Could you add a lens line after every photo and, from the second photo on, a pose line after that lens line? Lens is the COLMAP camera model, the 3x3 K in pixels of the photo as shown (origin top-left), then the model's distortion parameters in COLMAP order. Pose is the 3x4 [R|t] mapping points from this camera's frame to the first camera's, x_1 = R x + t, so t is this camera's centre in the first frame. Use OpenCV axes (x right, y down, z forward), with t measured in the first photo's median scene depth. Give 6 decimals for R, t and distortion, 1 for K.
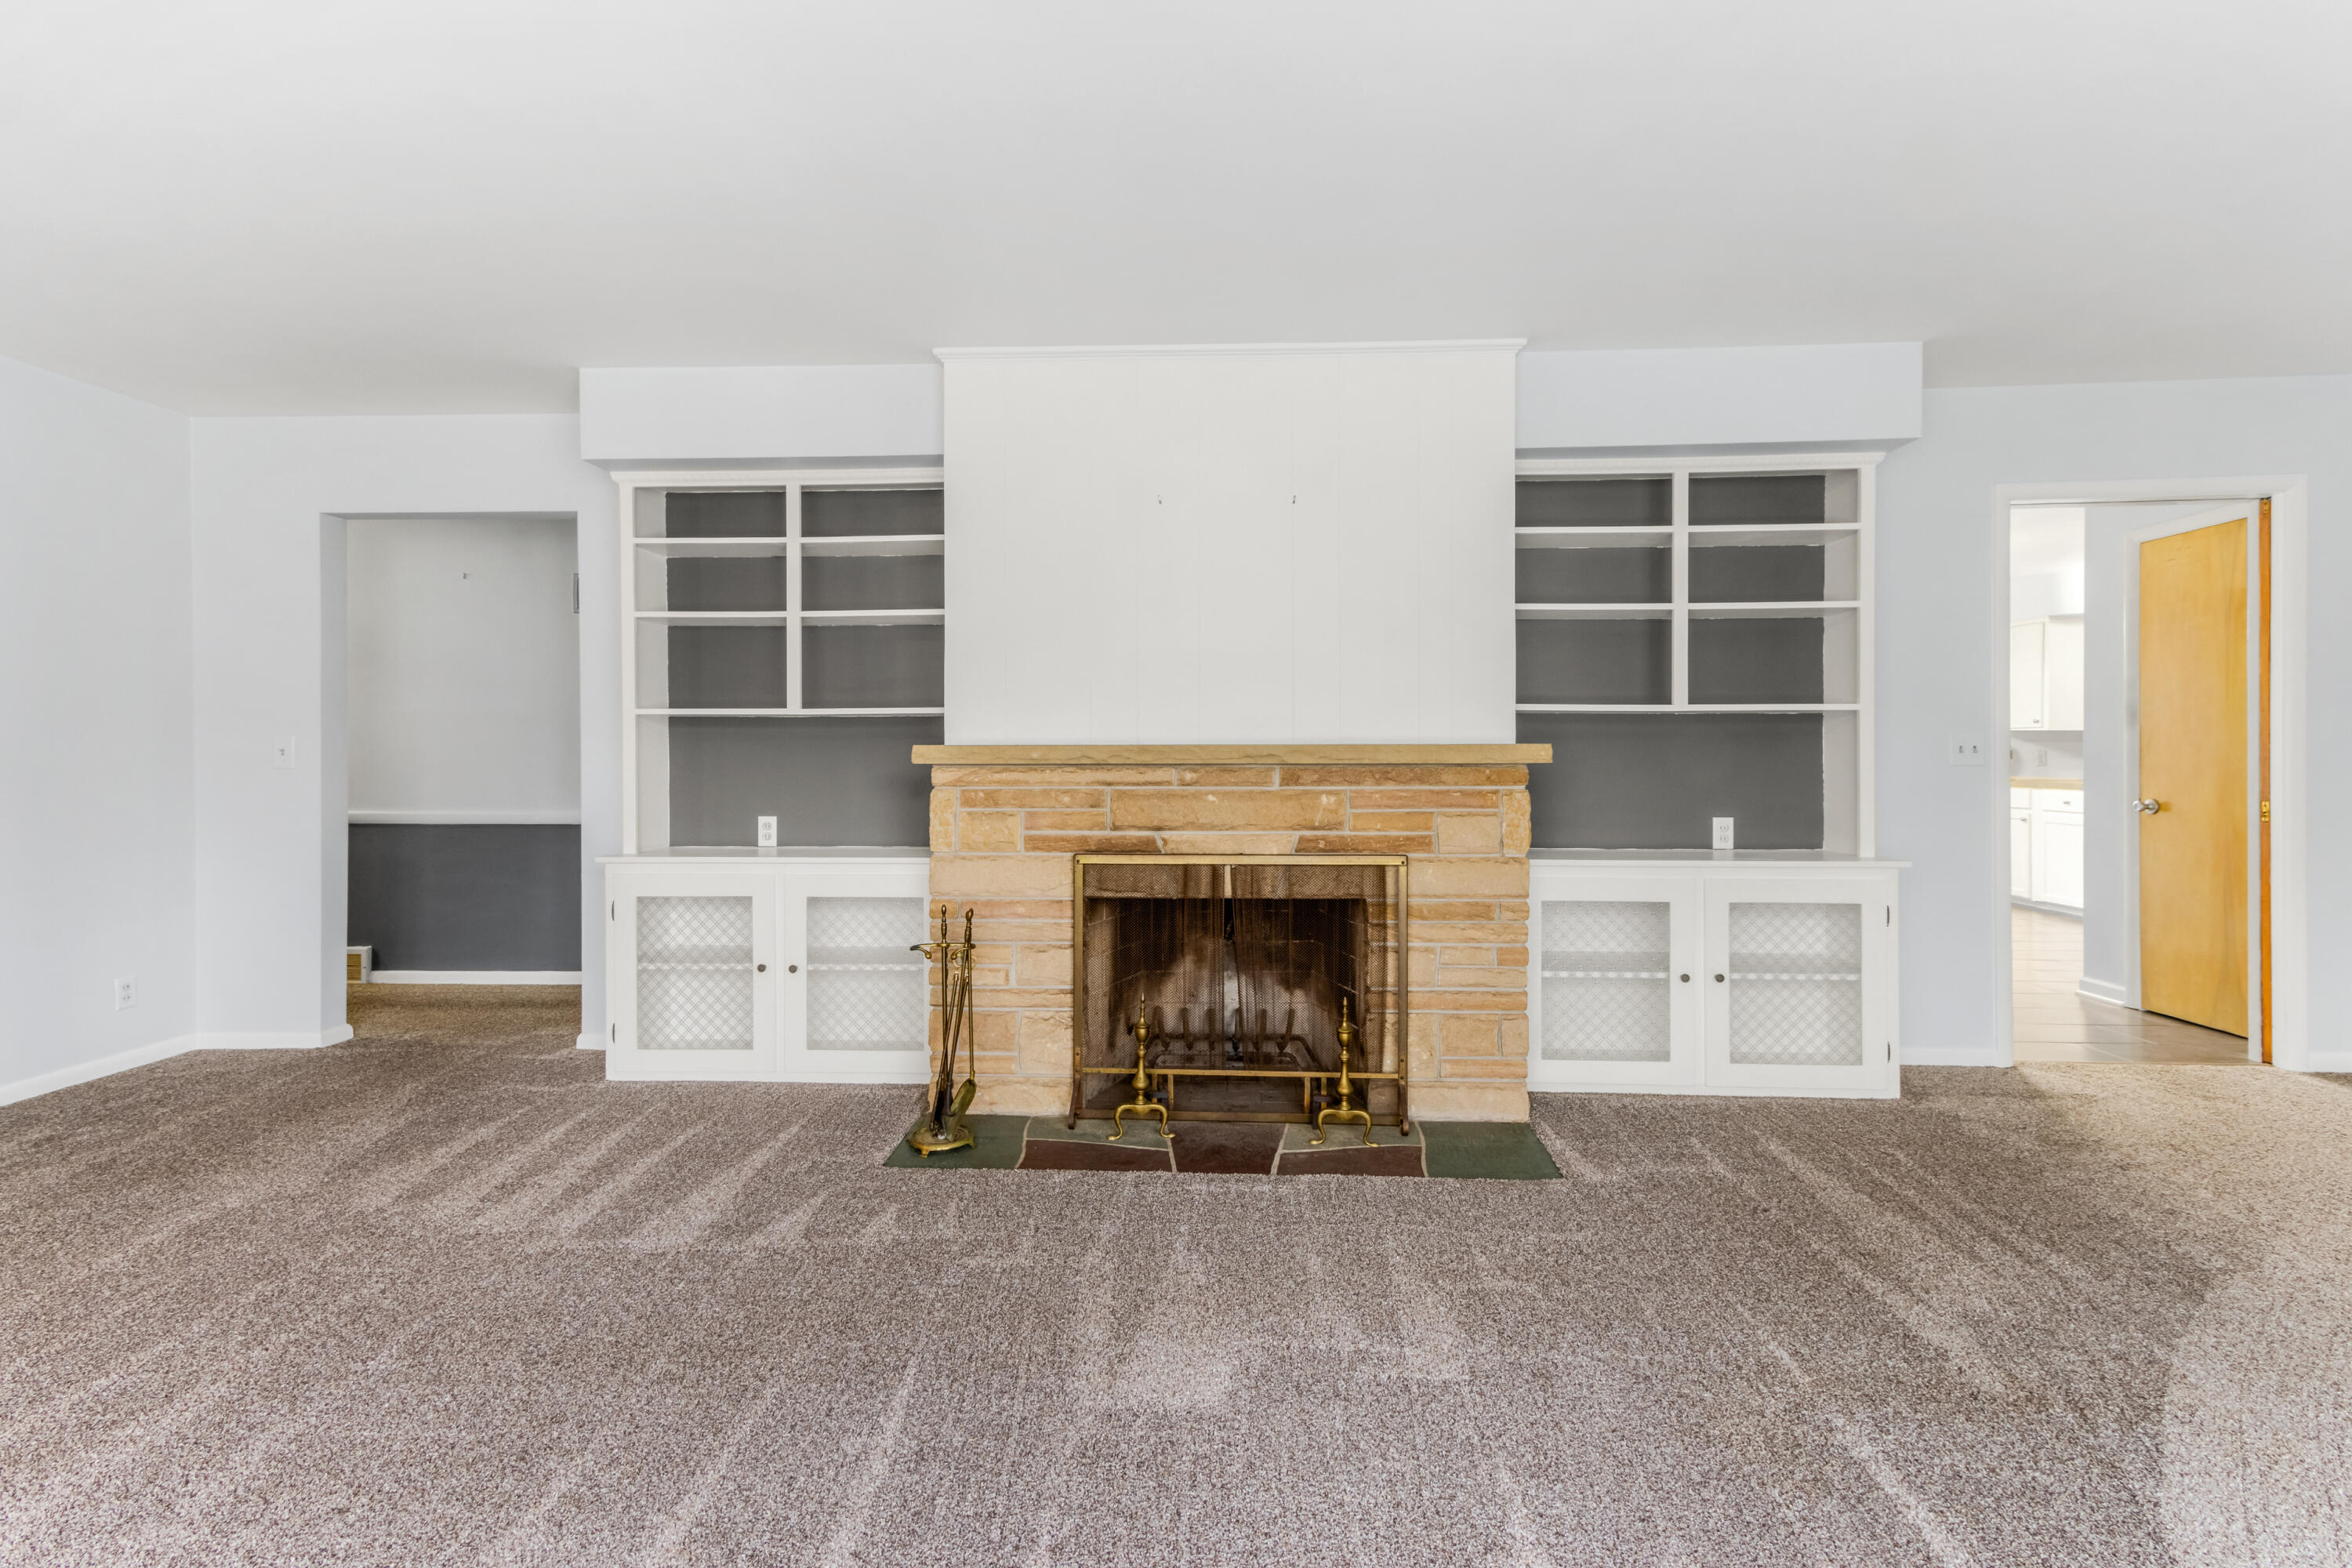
lens RADIAL K [[1068.7, 0, 1178.6], [0, 1068.7, 773.0], [0, 0, 1]] dist [0.027610, 0.000233]
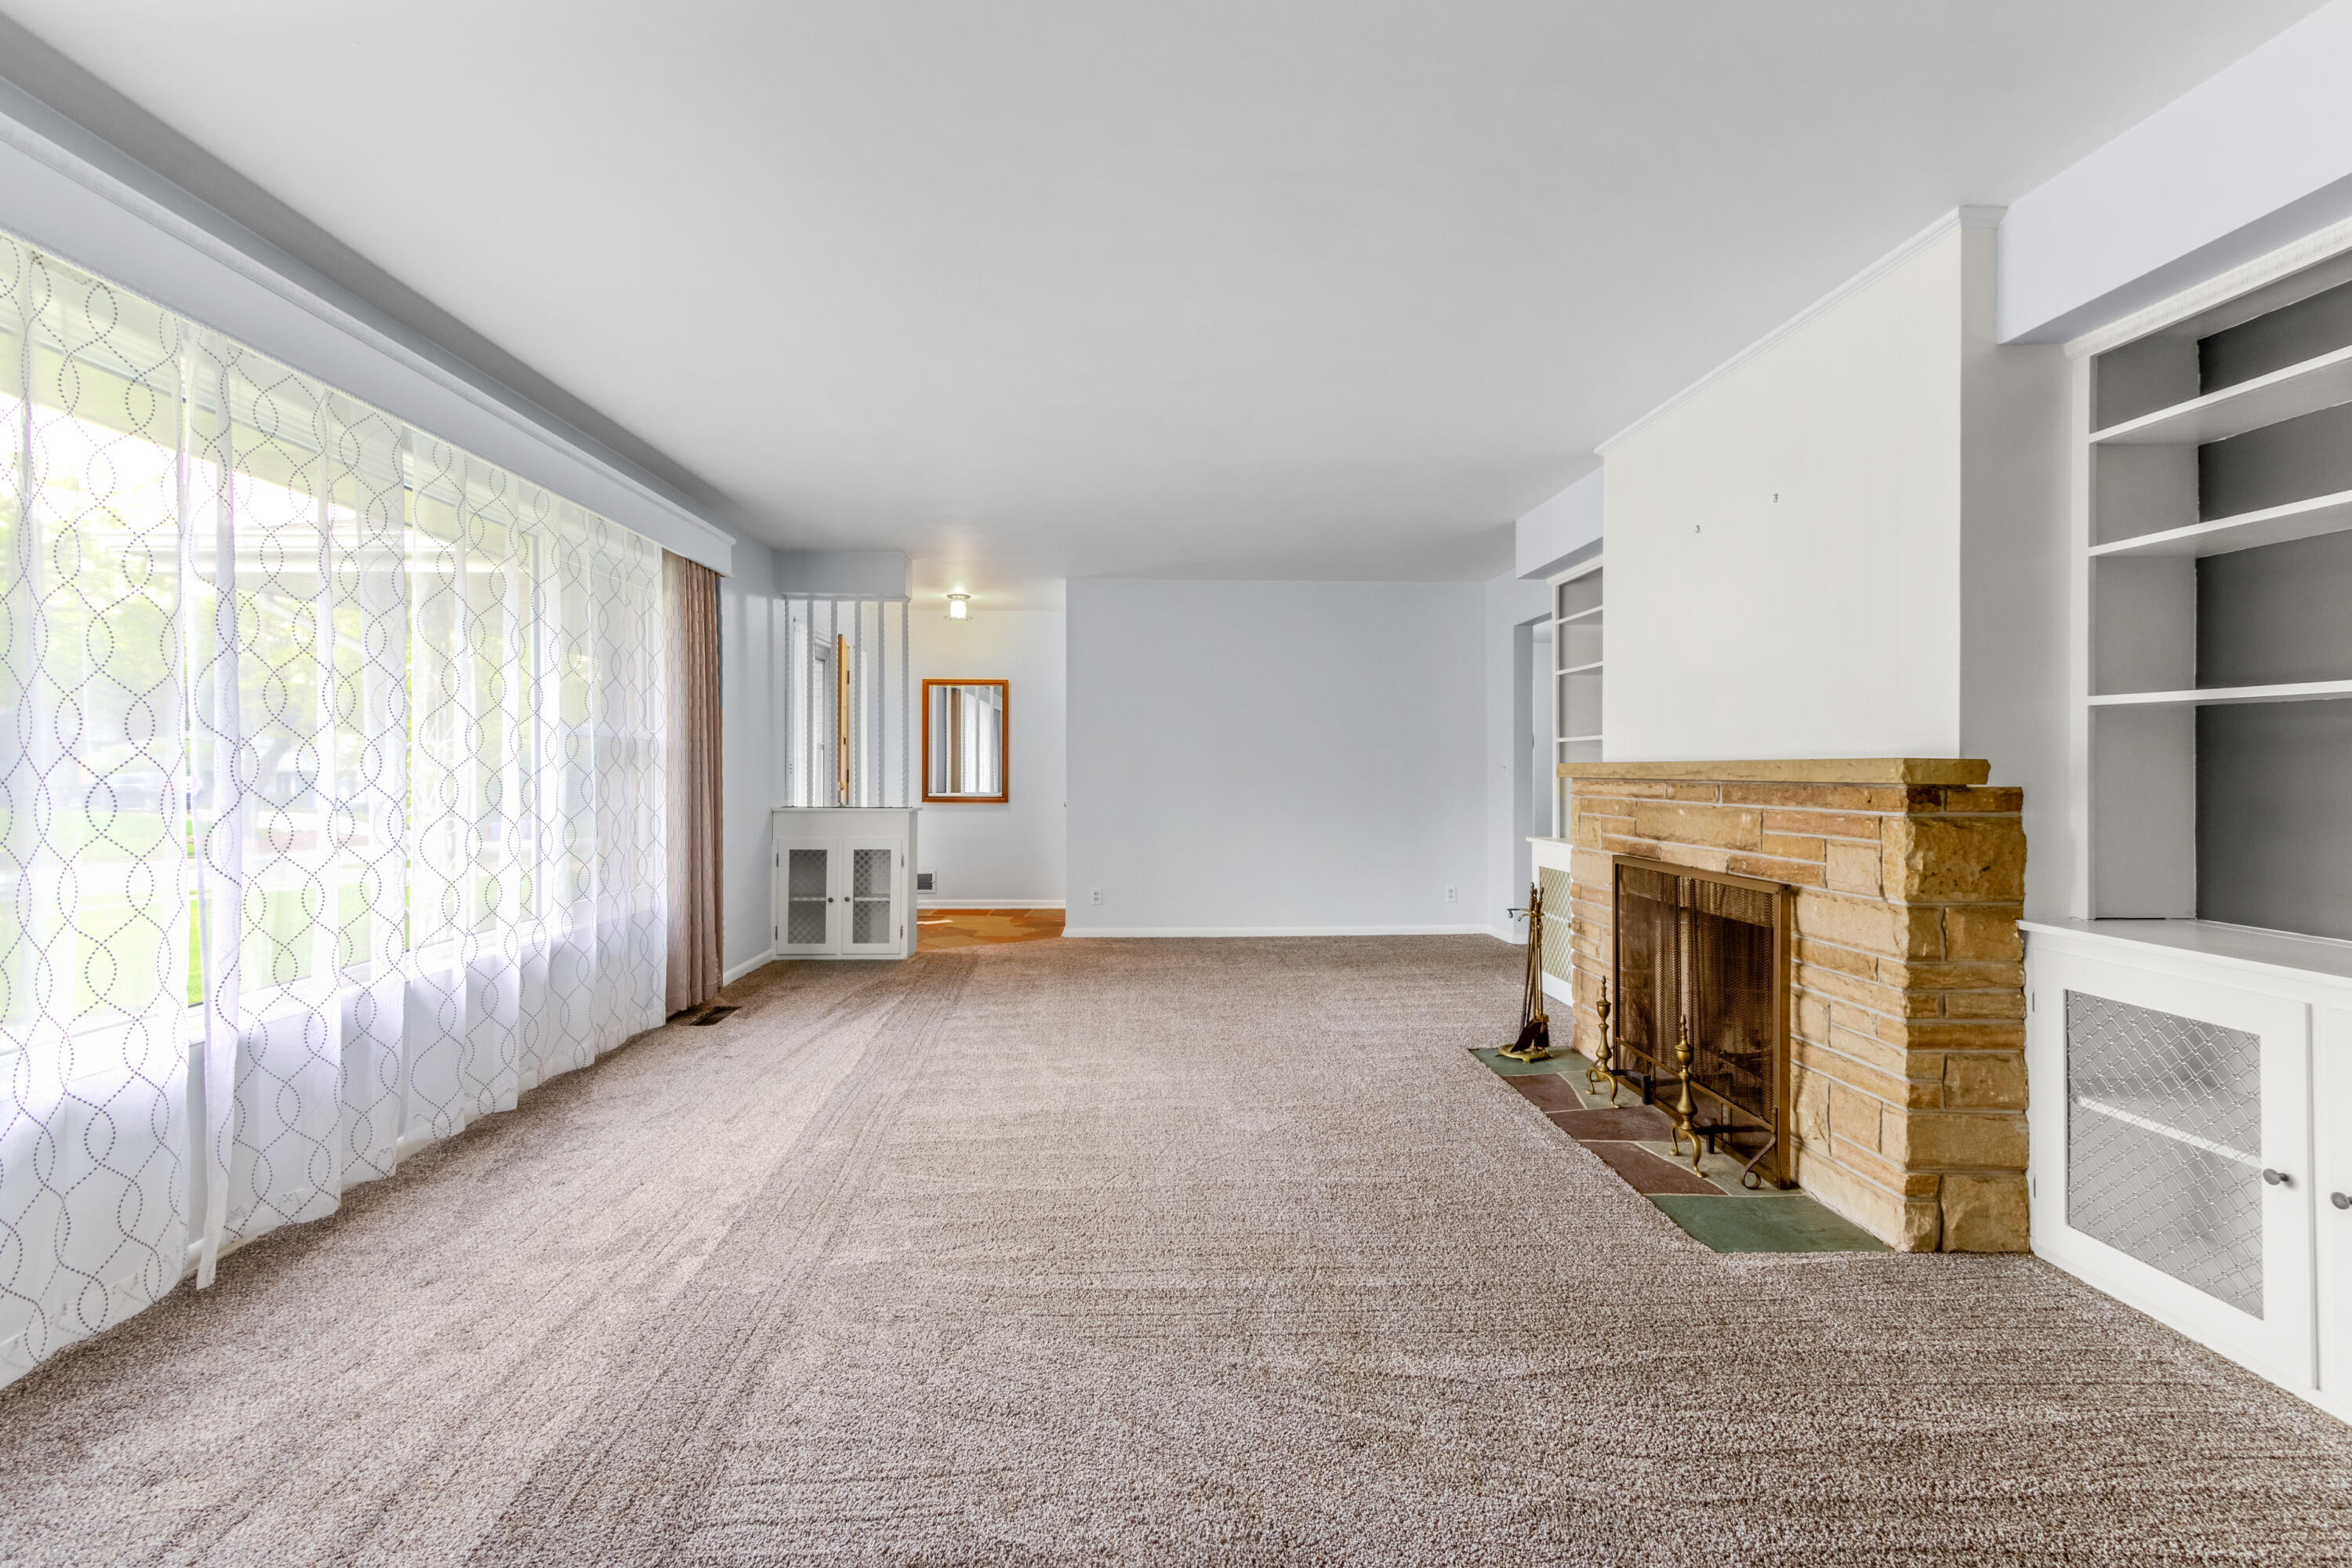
lens RADIAL K [[1068.7, 0, 1173.6], [0, 1068.7, 769.6], [0, 0, 1]] dist [0.027610, 0.000233]
pose [[0.088797, 0.000235, -0.996050, 1.035942], [-0.000016, 1.000000, 0.000235, -0.018604], [0.996050, -0.000005, 0.088797, 0.408304]]
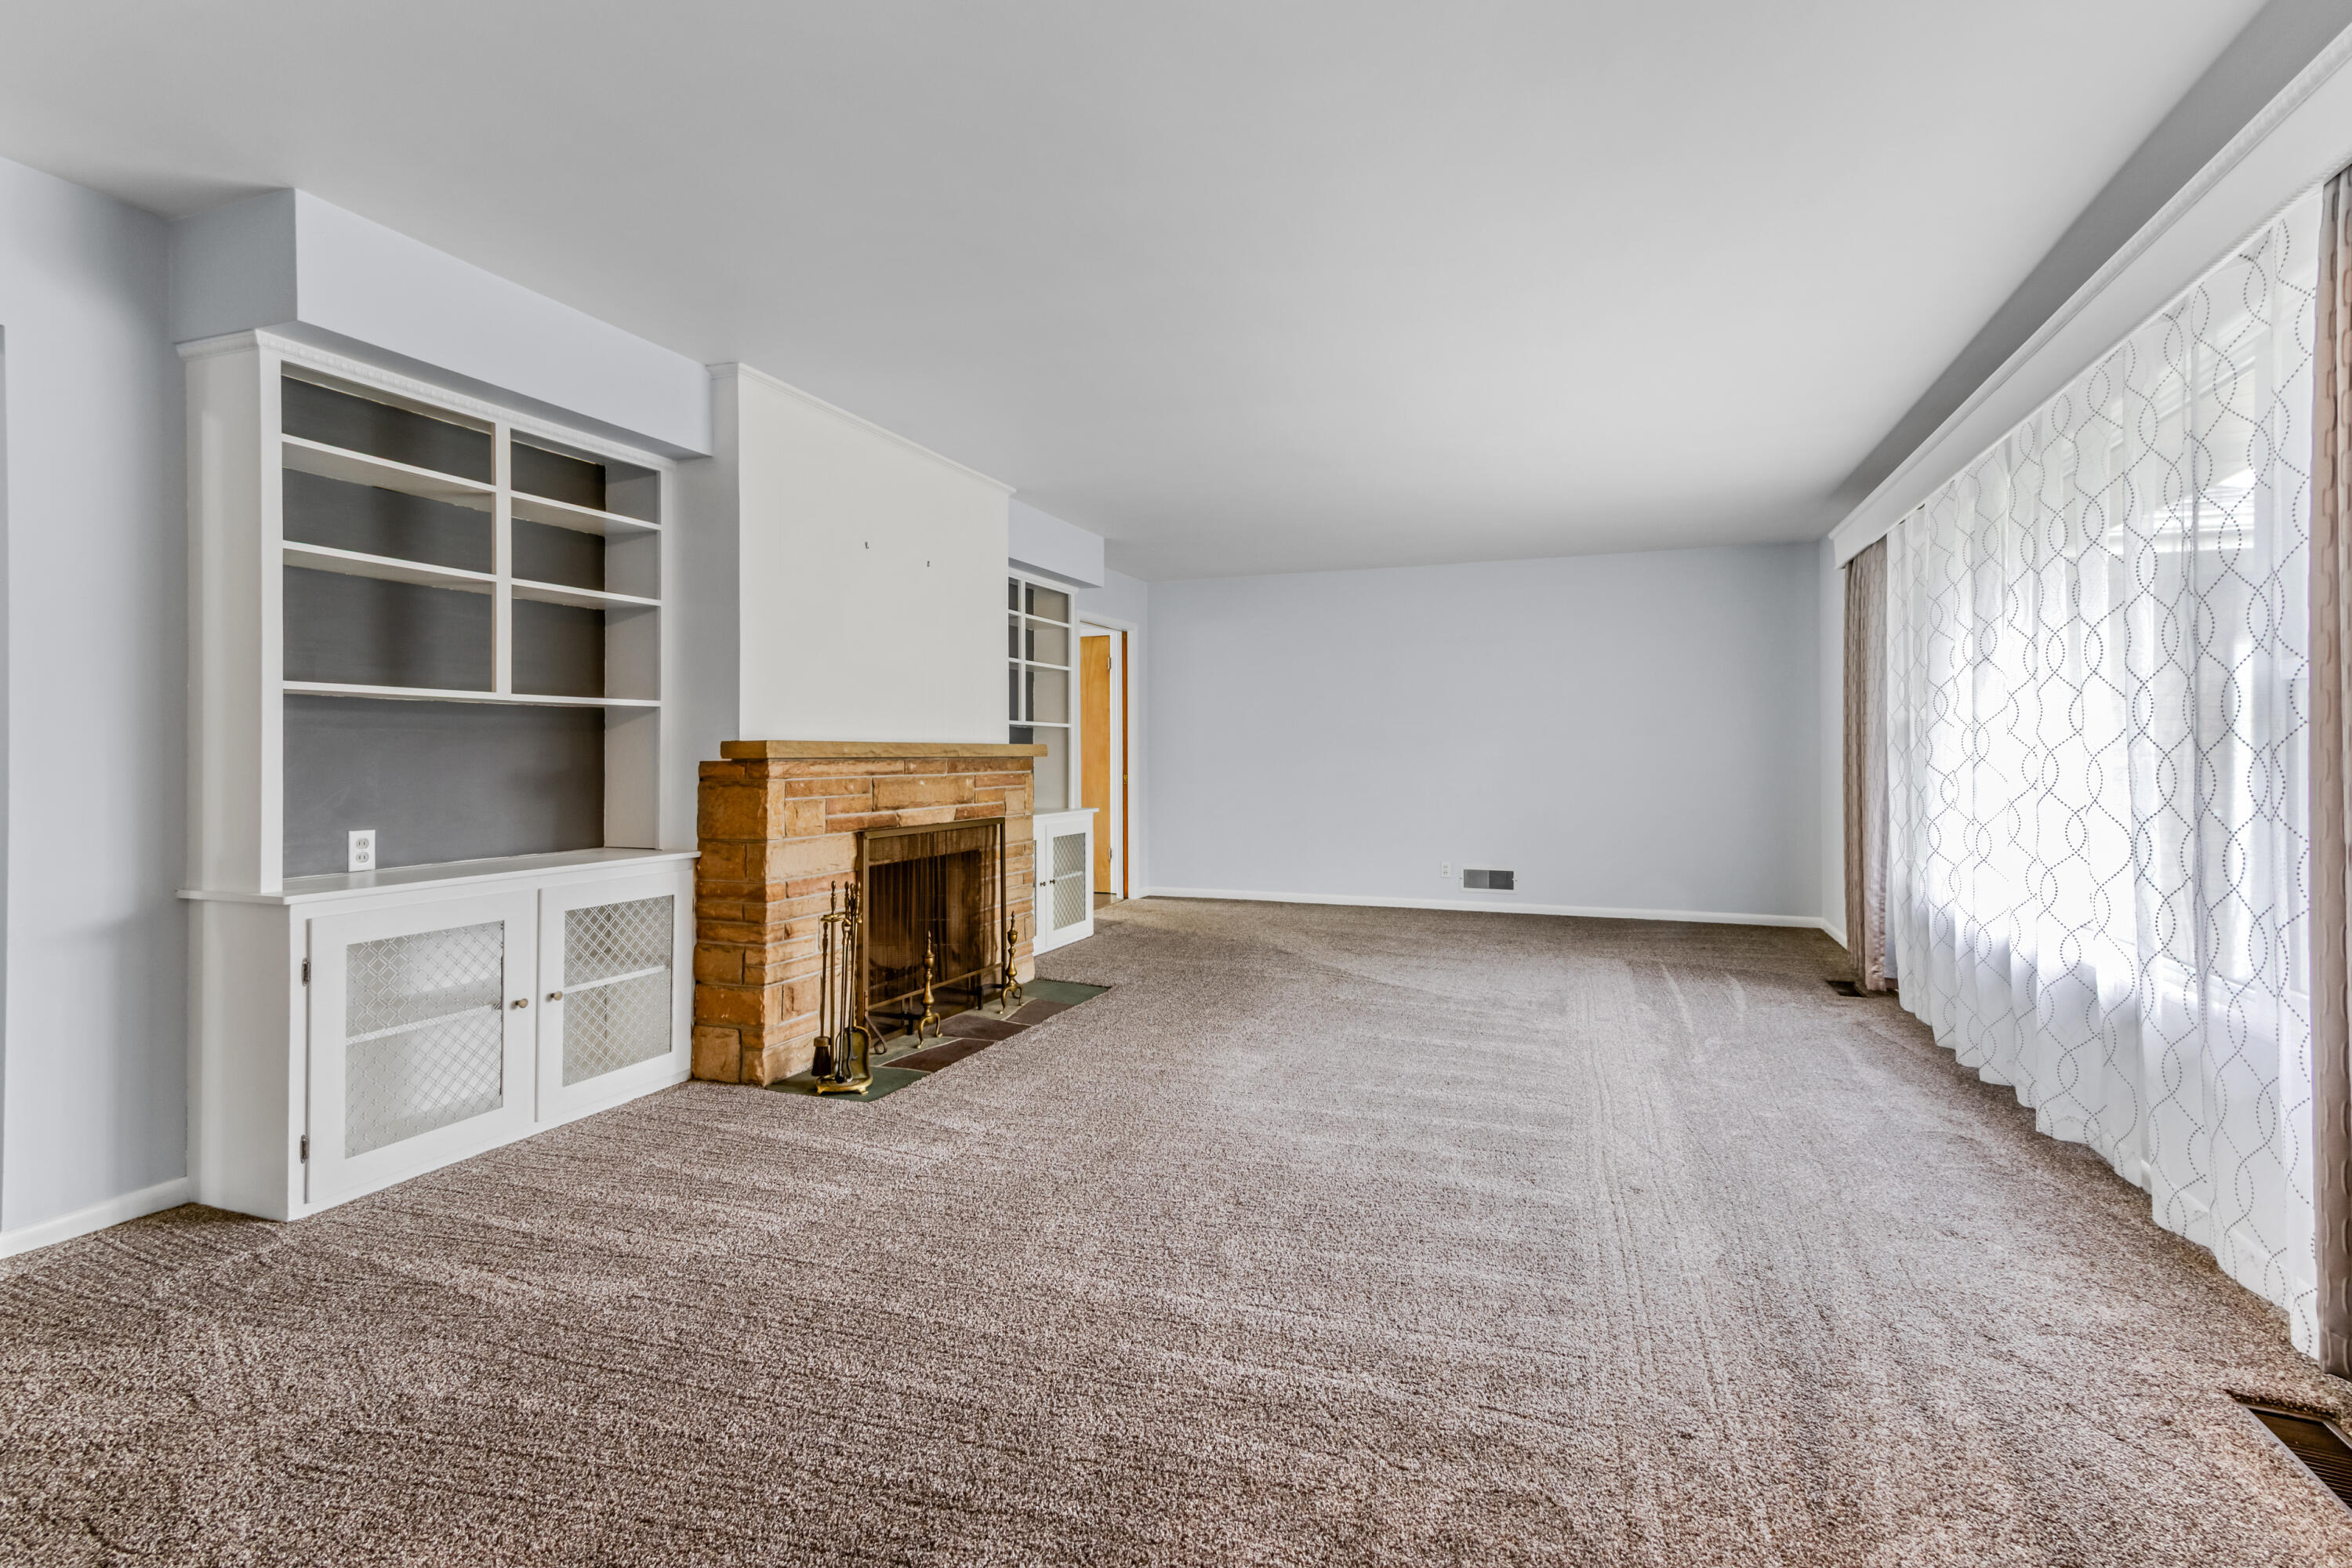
lens RADIAL K [[1068.7, 0, 1186.3], [0, 1068.7, 762.5], [0, 0, 1]] dist [0.027610, 0.000233]
pose [[0.315749, -0.009137, 0.948799, -1.129184], [0.006492, 0.999951, 0.007469, -0.010132], [-0.948821, 0.003801, 0.315792, 0.263861]]
